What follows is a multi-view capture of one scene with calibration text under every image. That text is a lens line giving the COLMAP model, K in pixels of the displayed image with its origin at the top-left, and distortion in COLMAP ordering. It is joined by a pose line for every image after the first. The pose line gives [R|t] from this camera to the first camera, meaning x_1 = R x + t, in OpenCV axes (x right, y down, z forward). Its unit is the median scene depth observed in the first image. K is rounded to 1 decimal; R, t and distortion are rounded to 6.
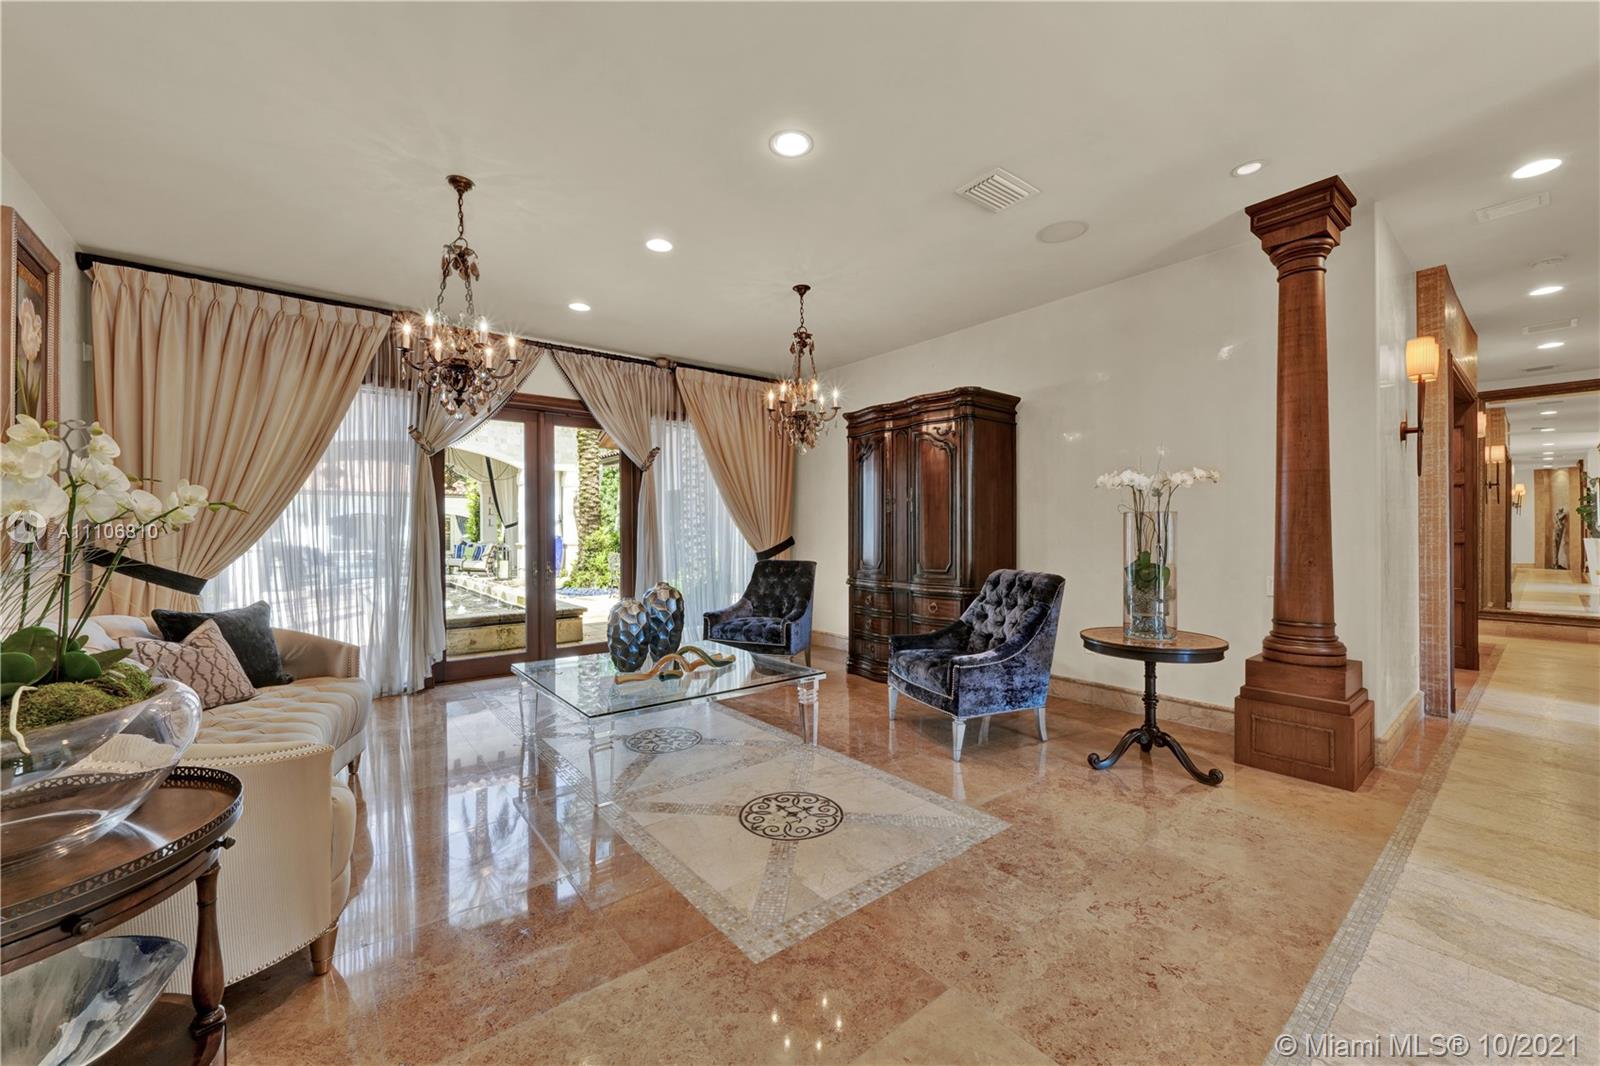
lens RADIAL K [[617.8, 0, 800.0], [0, 617.8, 533.0], [0, 0, 1]] dist [-0.003192, 0.000098]
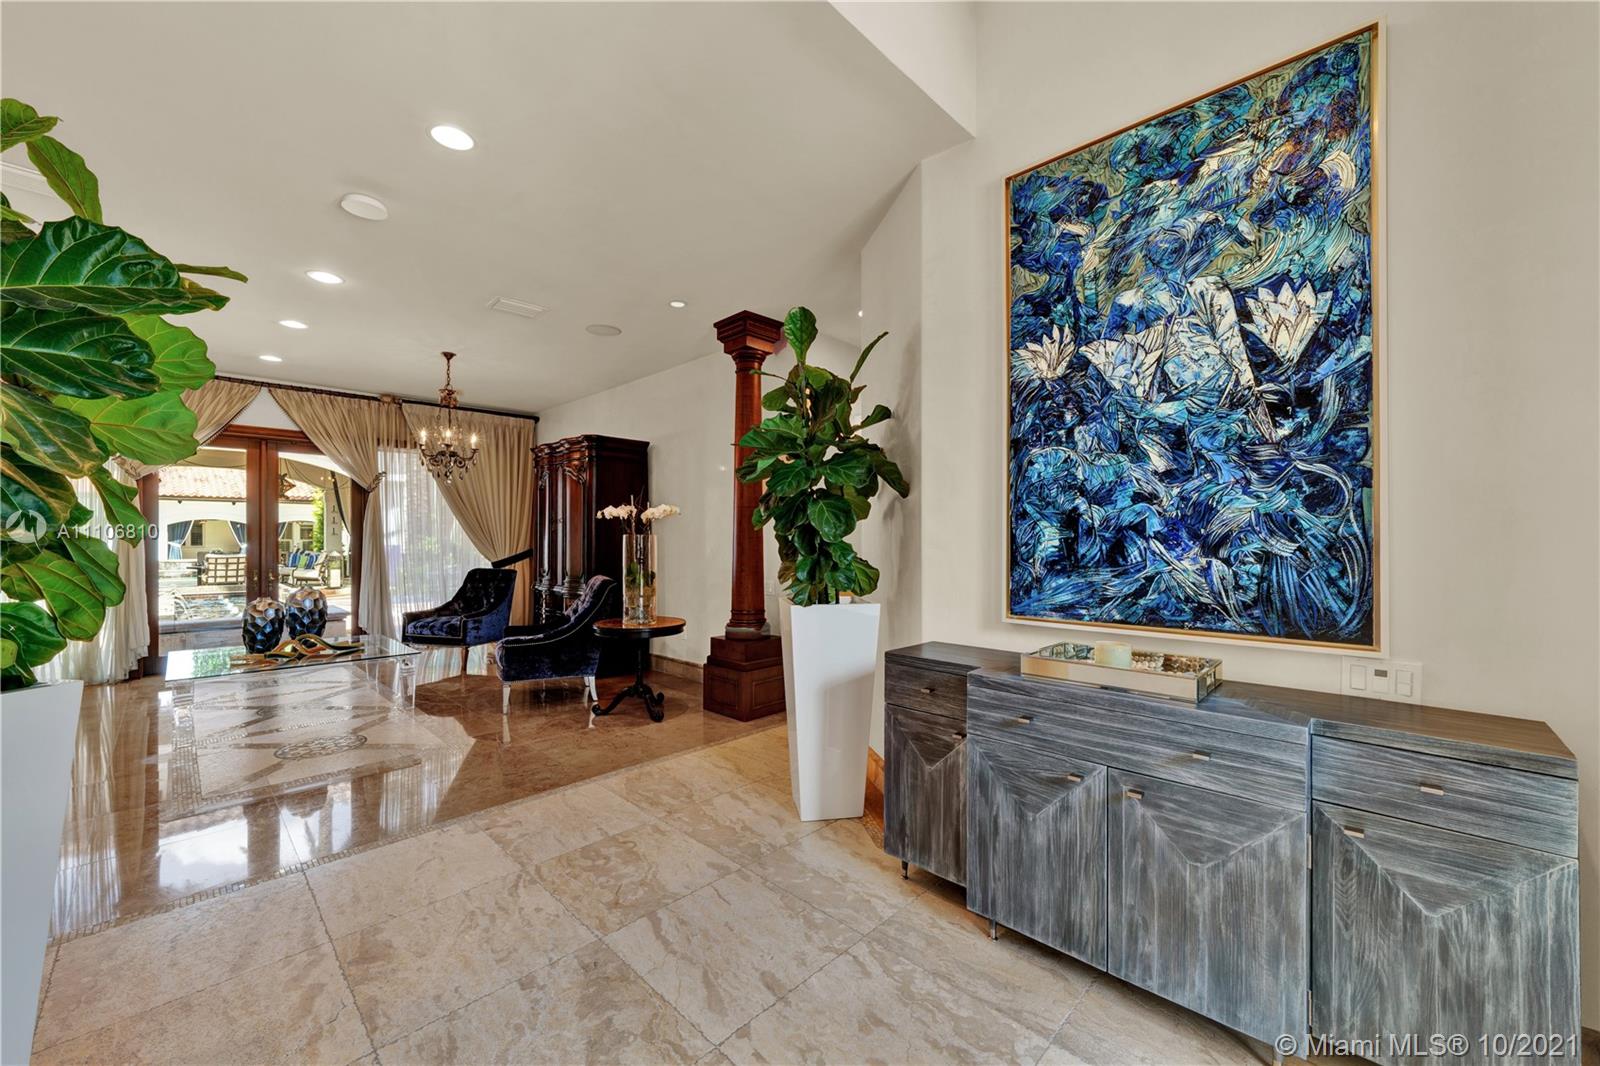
lens RADIAL K [[621.1, 0, 807.4], [0, 621.1, 538.8], [0, 0, 1]] dist [-0.001698, -0.000257]
pose [[0.992343, 0.006764, 0.123325, 0.468688], [-0.006064, 0.999963, -0.006055, -0.011324], [-0.123362, 0.005260, 0.992348, -0.287674]]
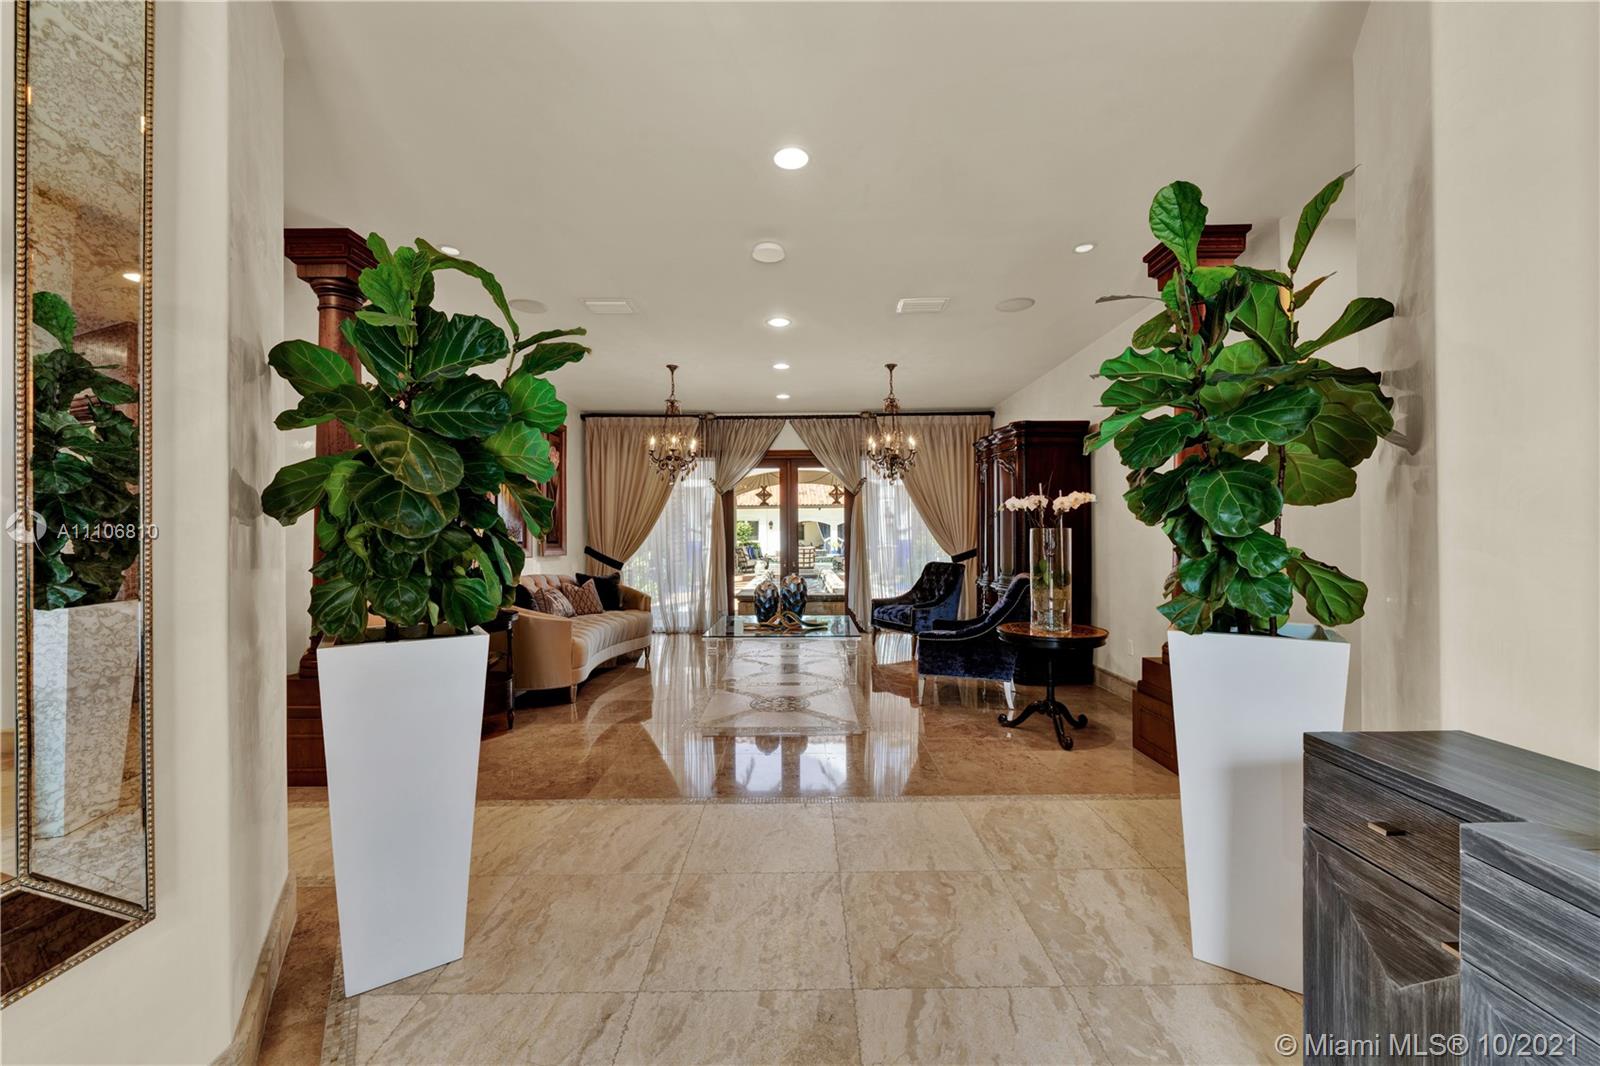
lens RADIAL K [[617.8, 0, 800.0], [0, 617.8, 533.0], [0, 0, 1]] dist [-0.003192, 0.000098]
pose [[0.779378, -0.001028, -0.626553, 0.576803], [-0.001626, 0.999992, -0.003664, -0.011946], [0.626552, 0.003875, 0.779370, -0.170629]]
